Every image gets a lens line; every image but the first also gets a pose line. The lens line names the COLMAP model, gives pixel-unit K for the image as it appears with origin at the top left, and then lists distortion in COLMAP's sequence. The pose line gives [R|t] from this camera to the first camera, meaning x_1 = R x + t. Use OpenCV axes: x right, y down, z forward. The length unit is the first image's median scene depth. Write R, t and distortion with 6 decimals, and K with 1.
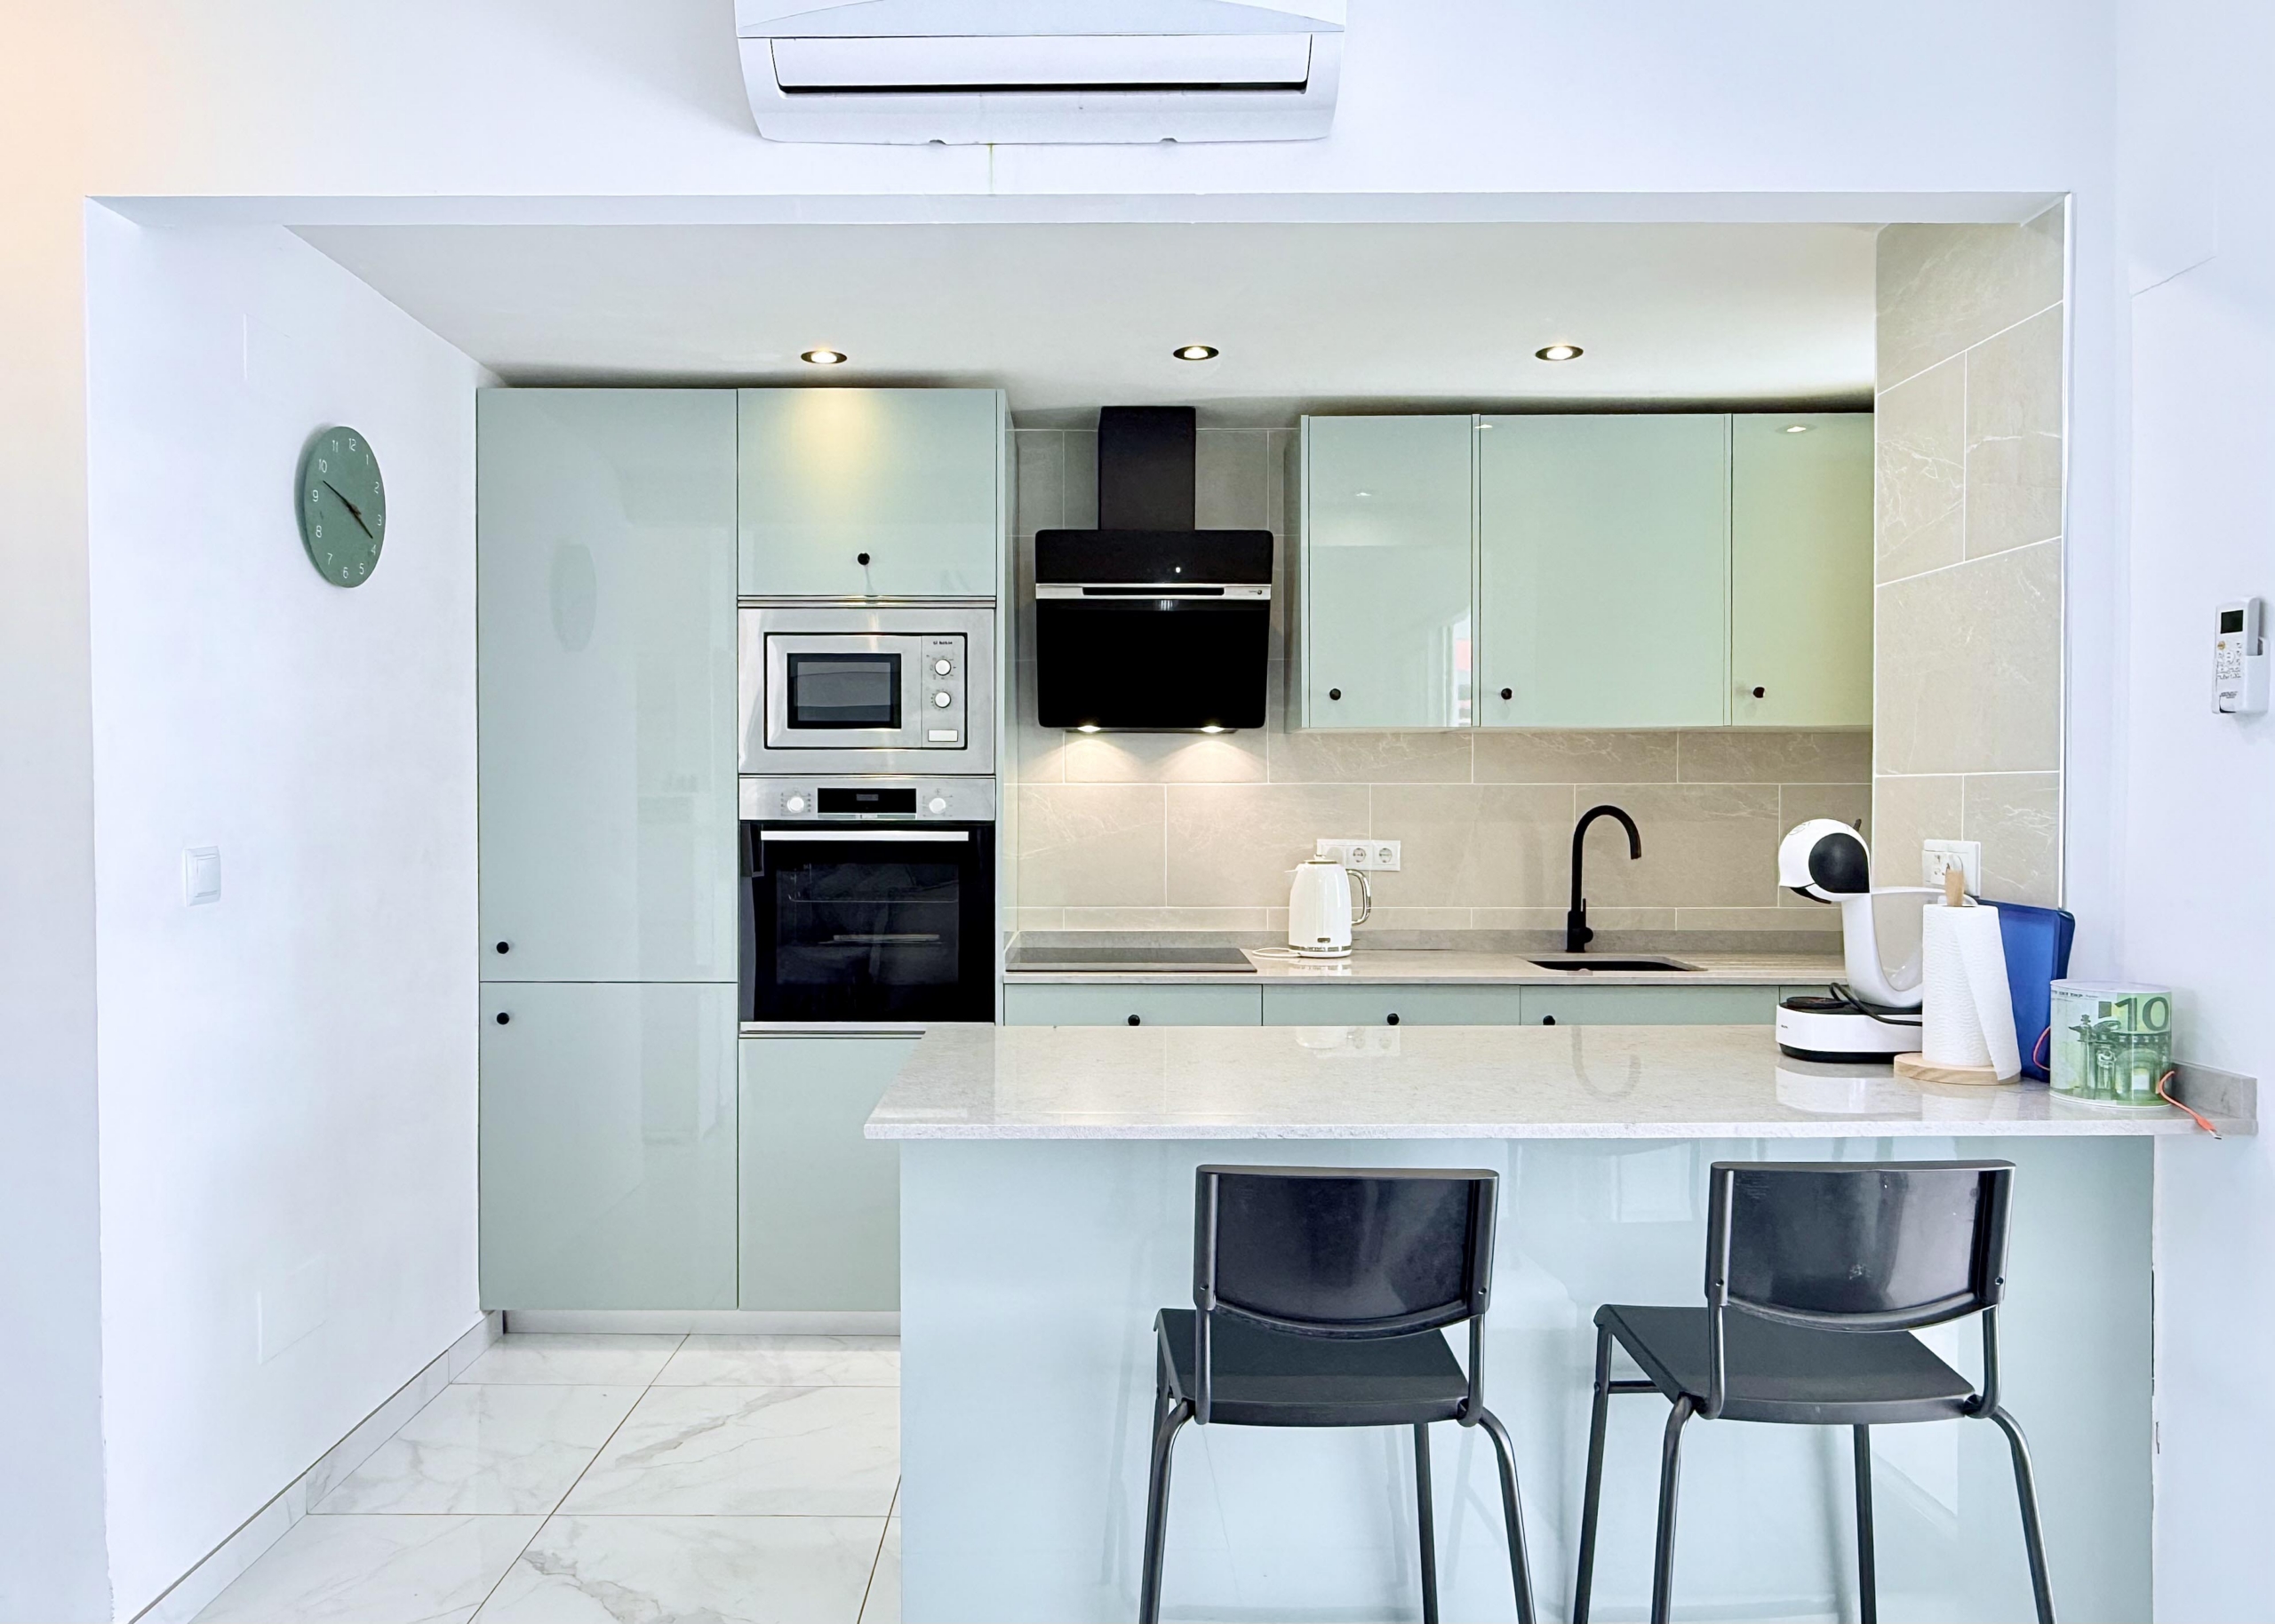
lens RADIAL K [[1523.7, 0, 1094.5], [0, 1523.7, 819.7], [0, 0, 1]] dist [-0.000793, 0.000737]
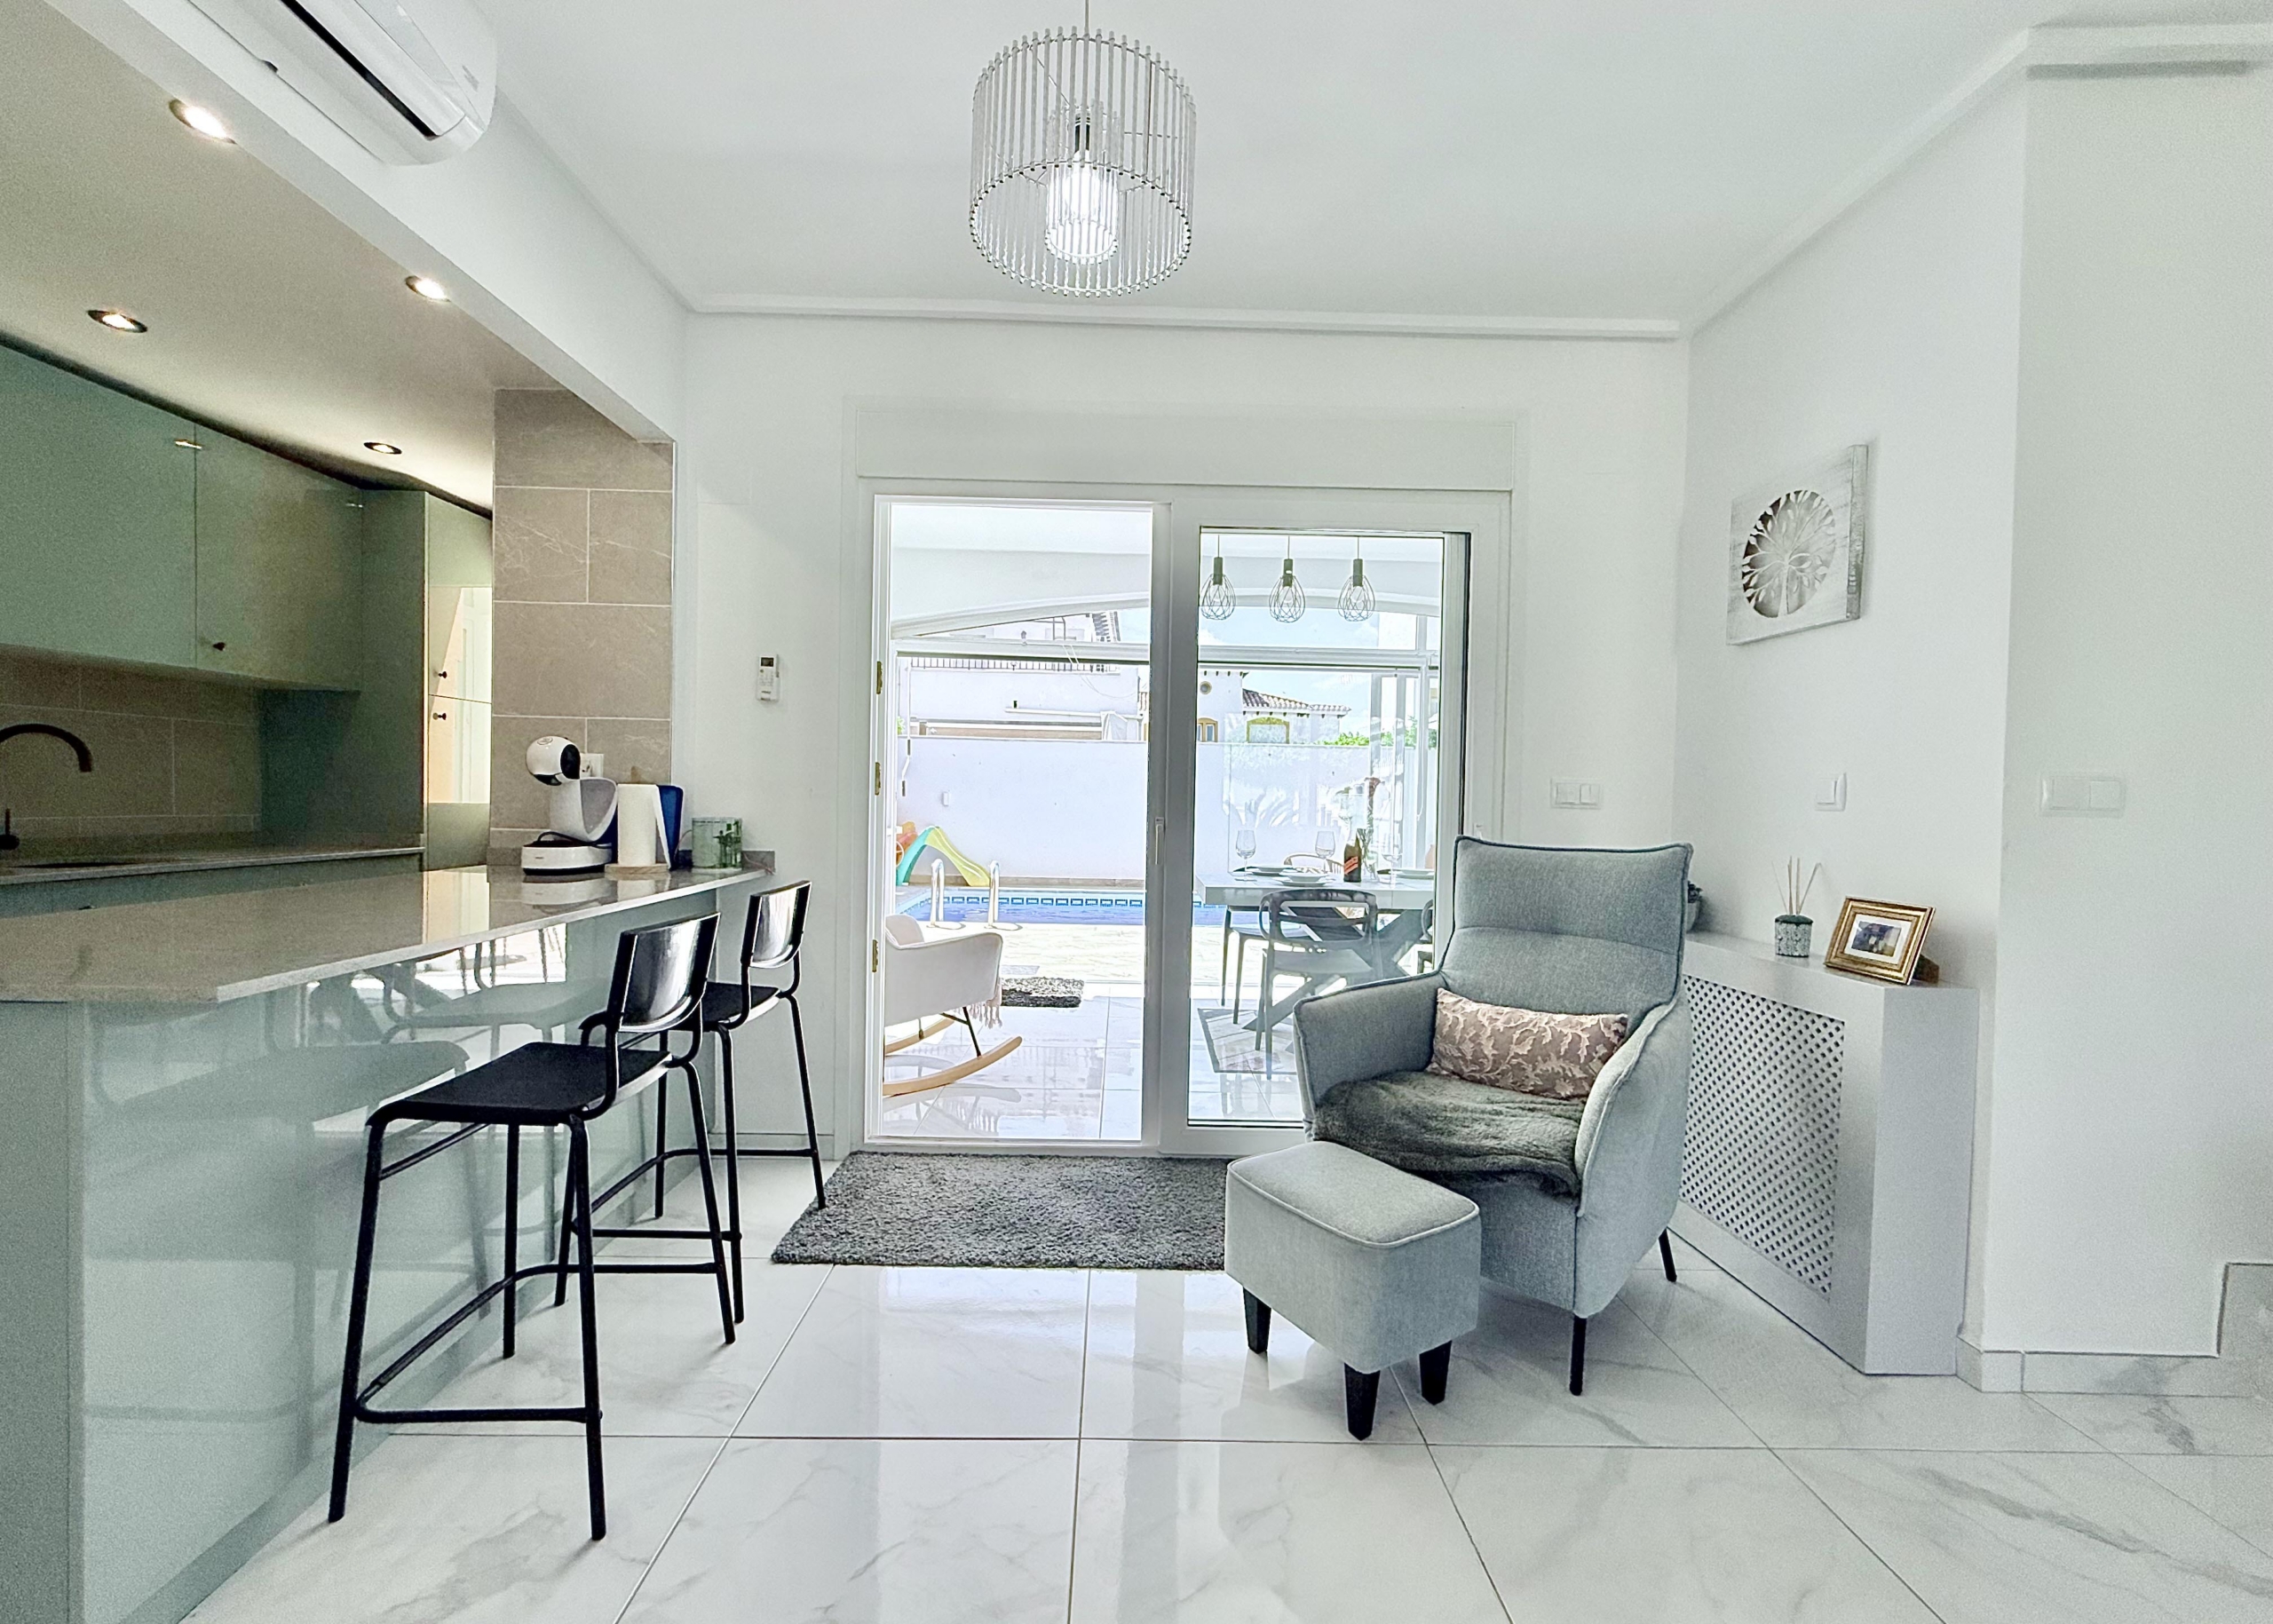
lens RADIAL K [[910.8, 0, 1133.1], [0, 910.8, 810.5], [0, 0, 1]] dist [0.000033, 0.000678]
pose [[-0.015301, -0.014039, 0.999784, -0.357522], [-0.006762, 0.999880, 0.013937, 0.040967], [-0.999860, -0.006547, -0.015395, 0.227471]]
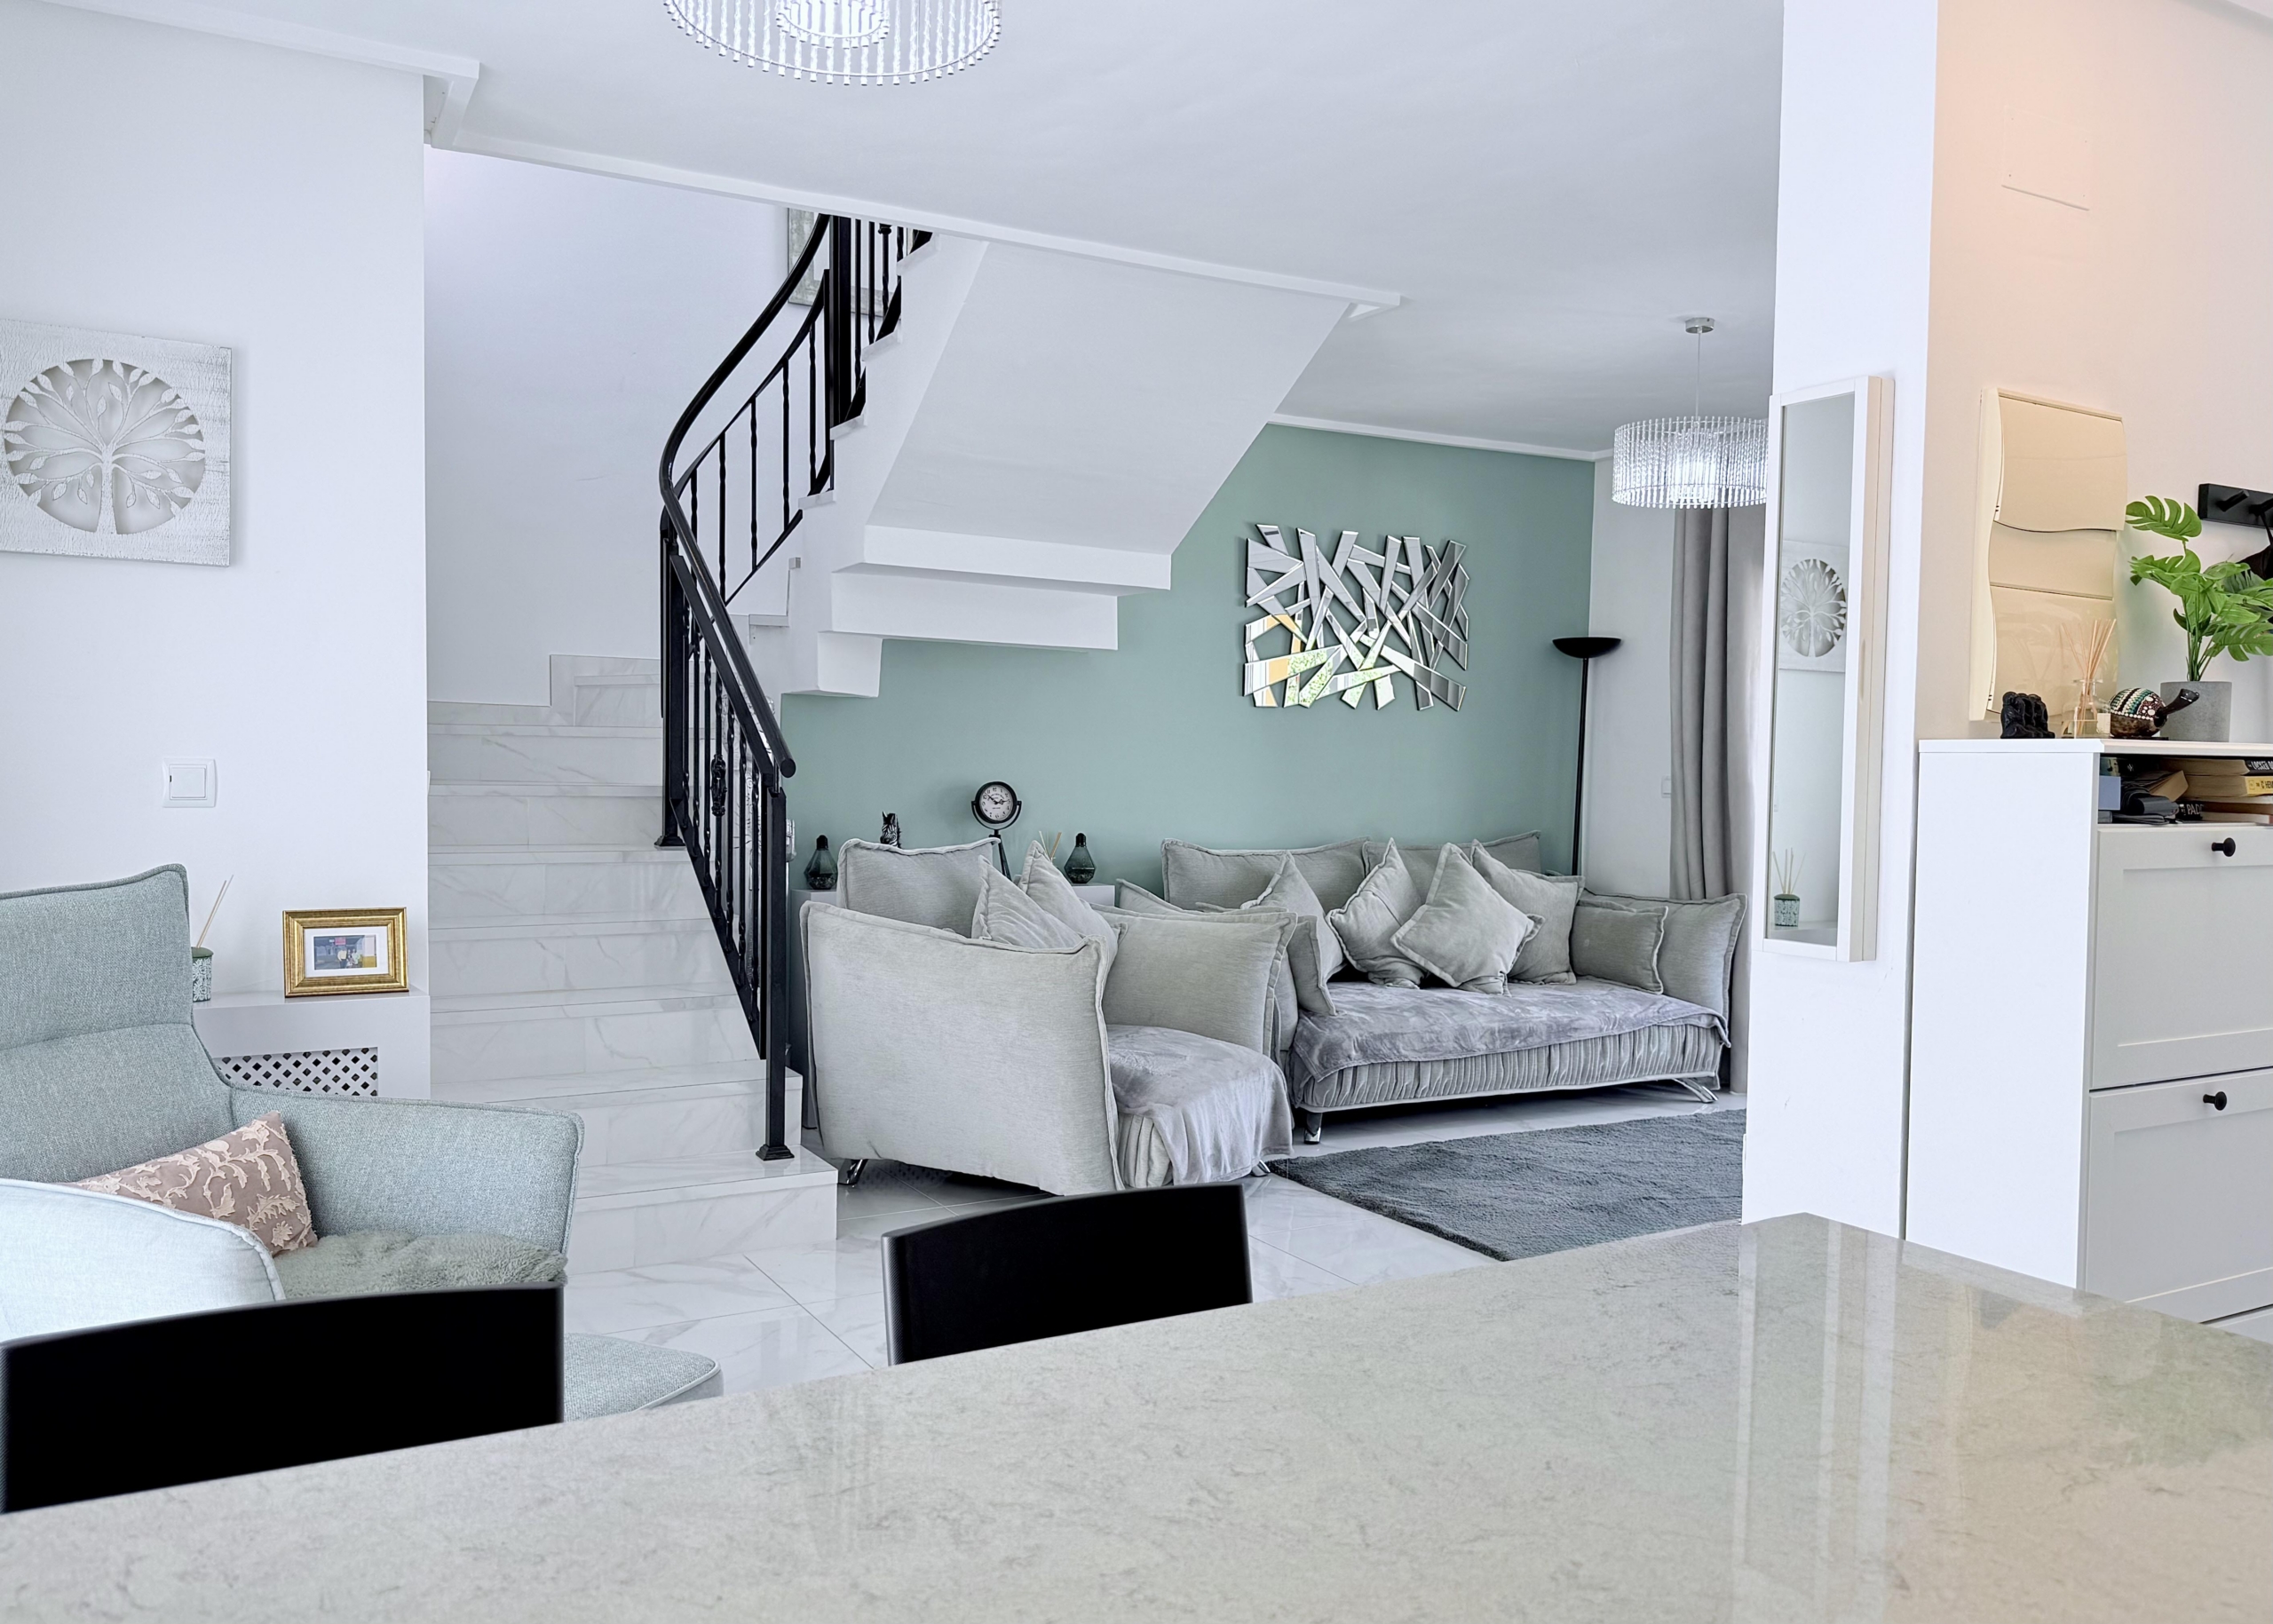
lens RADIAL K [[1742.5, 0, 1140.9], [0, 1742.5, 820.9], [0, 0, 1]] dist [-0.001169, -0.008210]
pose [[-0.866716, 0.003230, -0.498791, 0.244049], [-0.024427, 0.998504, 0.048911, -0.000777], [0.498203, 0.054576, -0.865341, 0.755798]]
